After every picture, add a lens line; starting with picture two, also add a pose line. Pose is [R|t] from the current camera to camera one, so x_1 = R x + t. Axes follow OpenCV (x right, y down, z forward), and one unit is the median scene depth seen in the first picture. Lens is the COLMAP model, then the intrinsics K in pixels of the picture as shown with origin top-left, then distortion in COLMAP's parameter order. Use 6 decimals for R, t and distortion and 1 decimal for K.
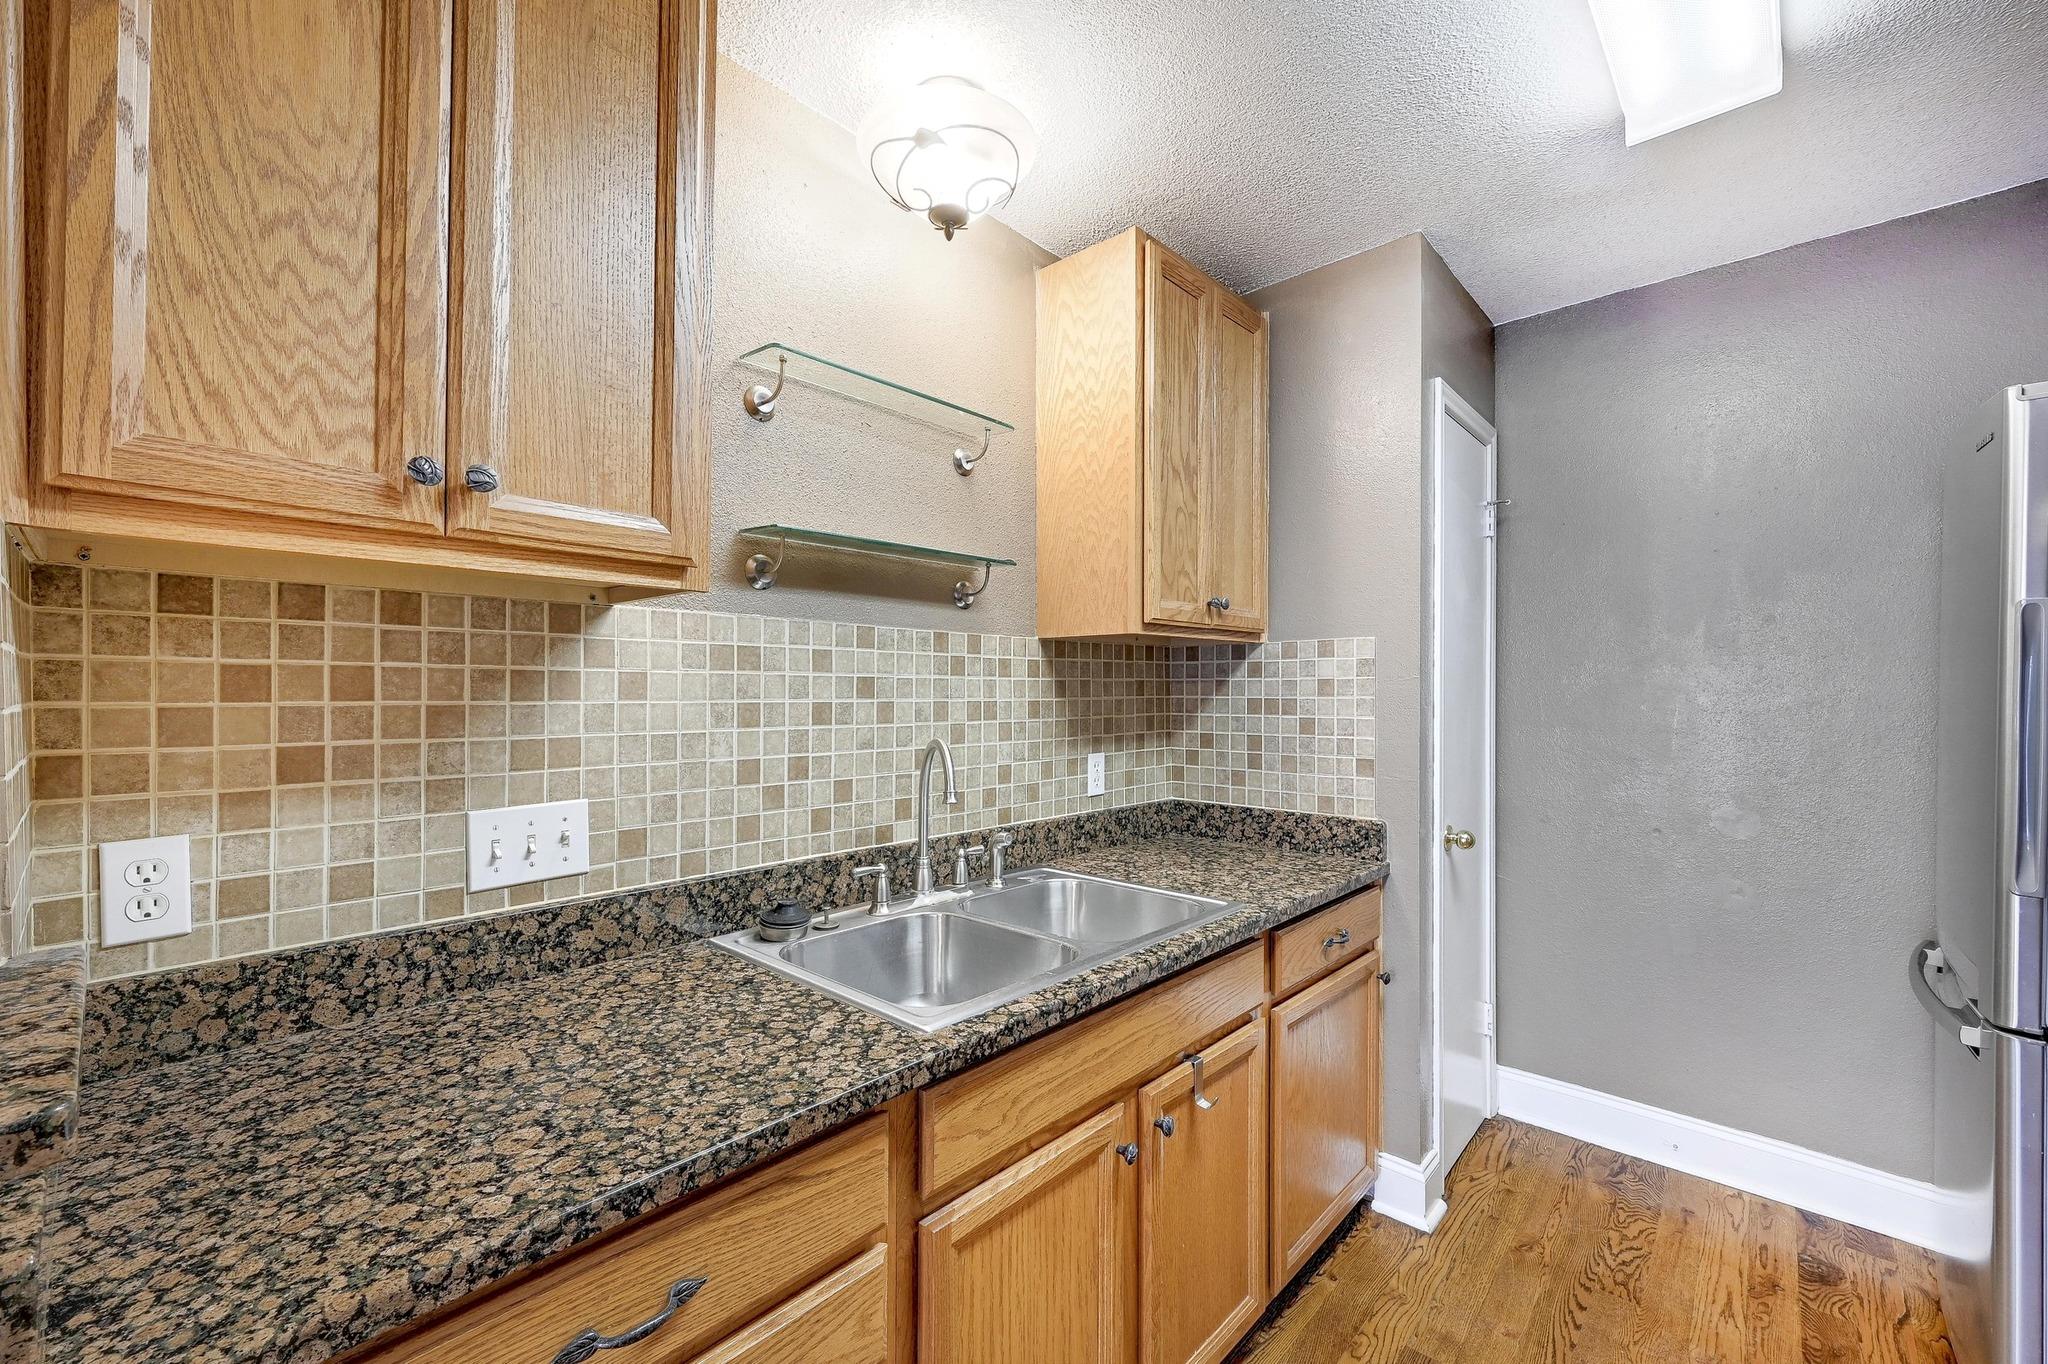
lens RADIAL K [[832.2, 0, 1049.7], [0, 832.2, 695.6], [0, 0, 1]] dist [0.002052, 0.001195]
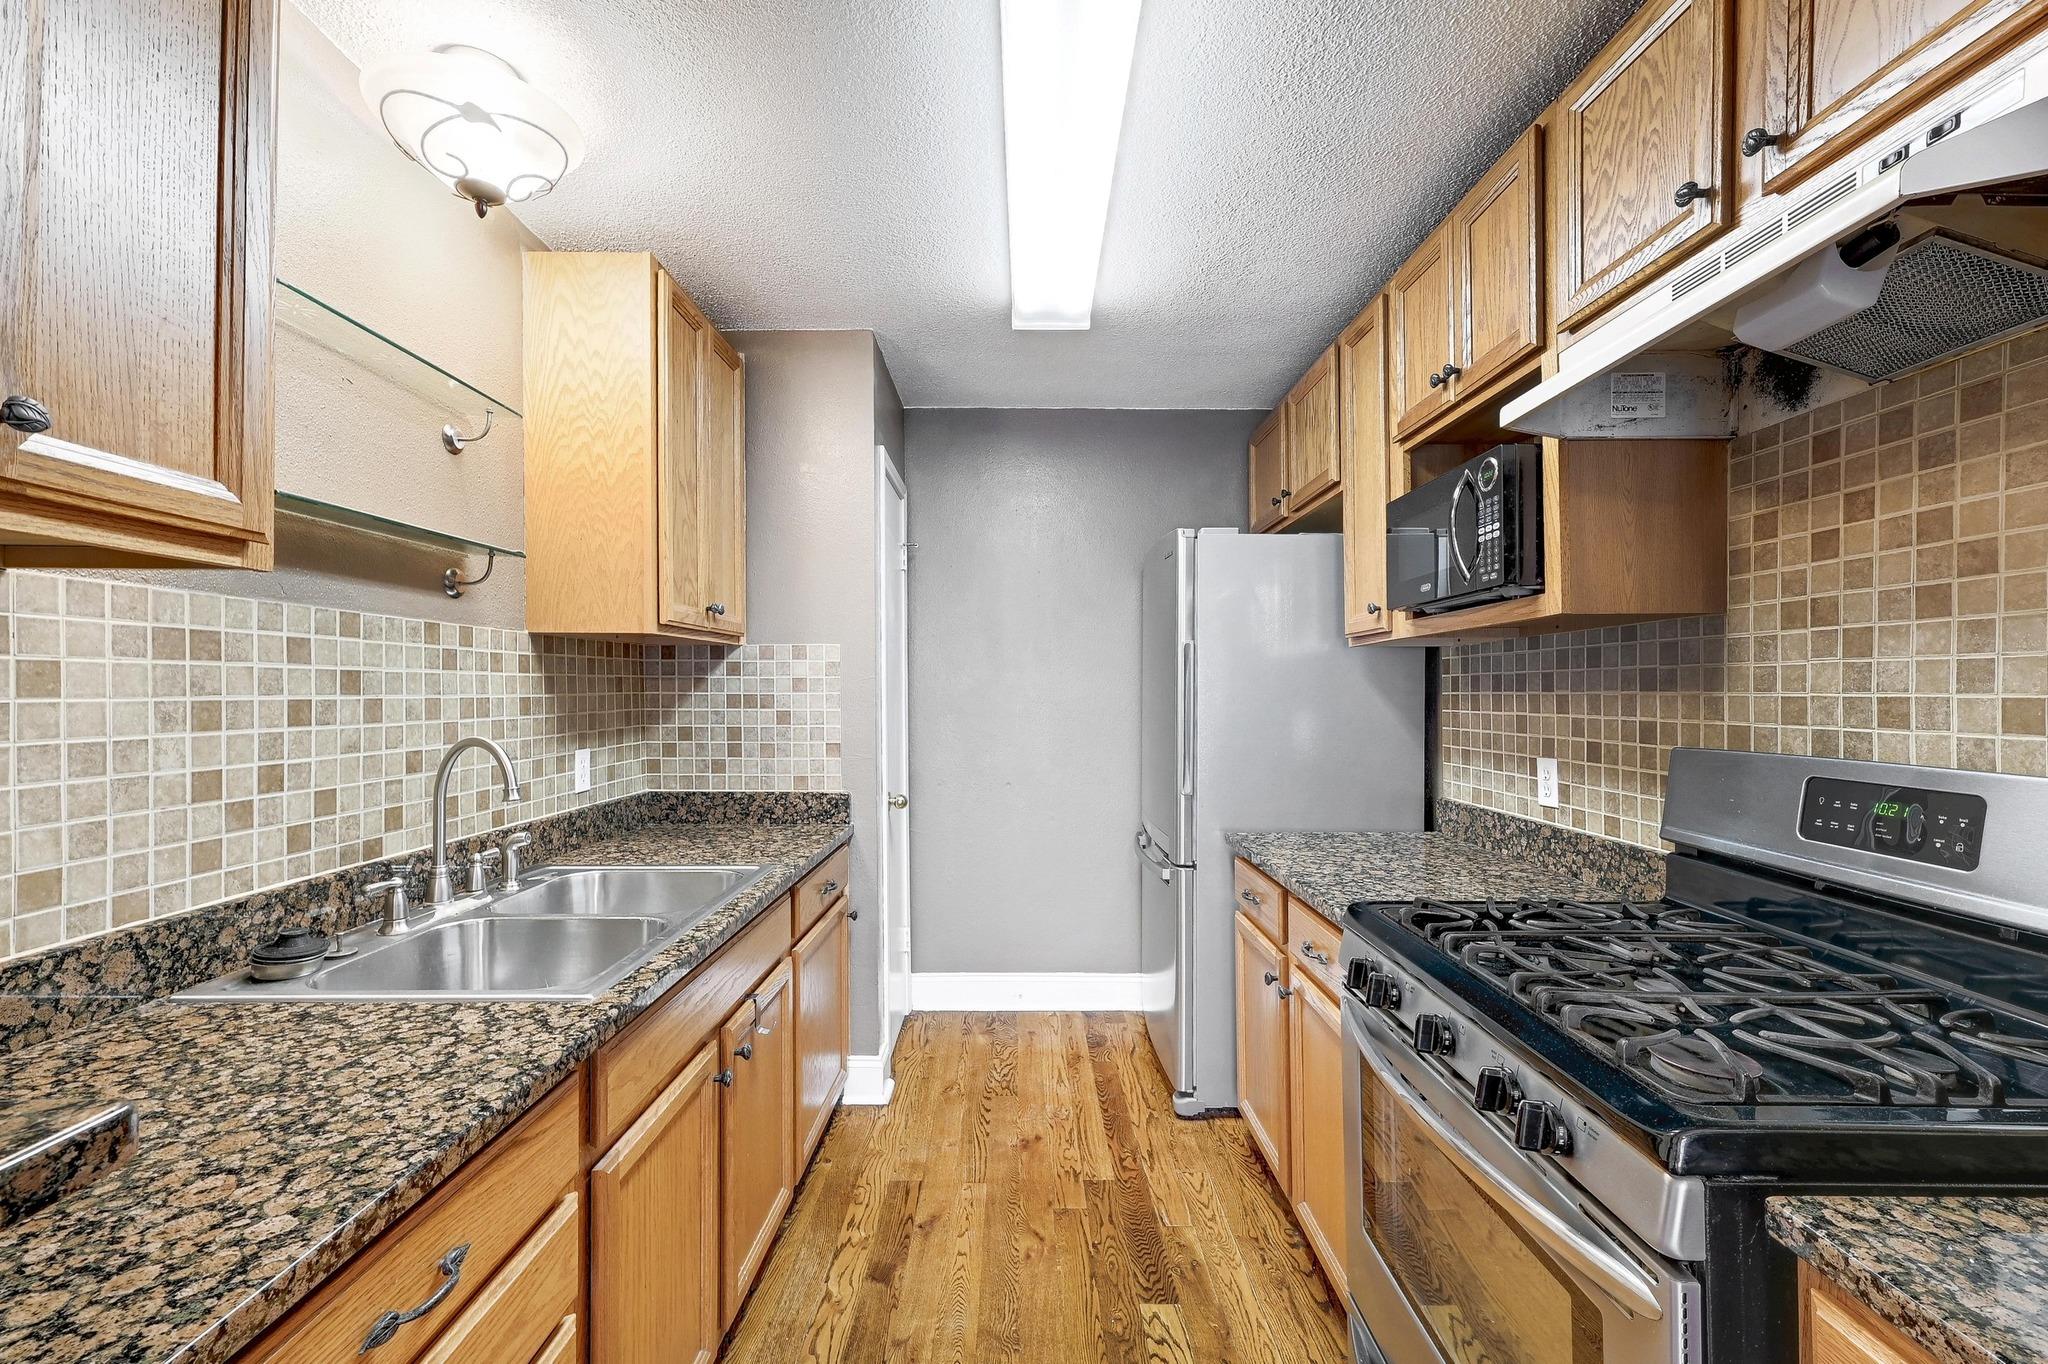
lens RADIAL K [[832.2, 0, 1022.1], [0, 832.2, 685.6], [0, 0, 1]] dist [0.002052, 0.001195]
pose [[0.741104, 0.004163, 0.671378, -0.294566], [0.001761, 0.999965, -0.008144, 0.001893], [-0.671388, 0.007218, 0.741071, -0.123745]]
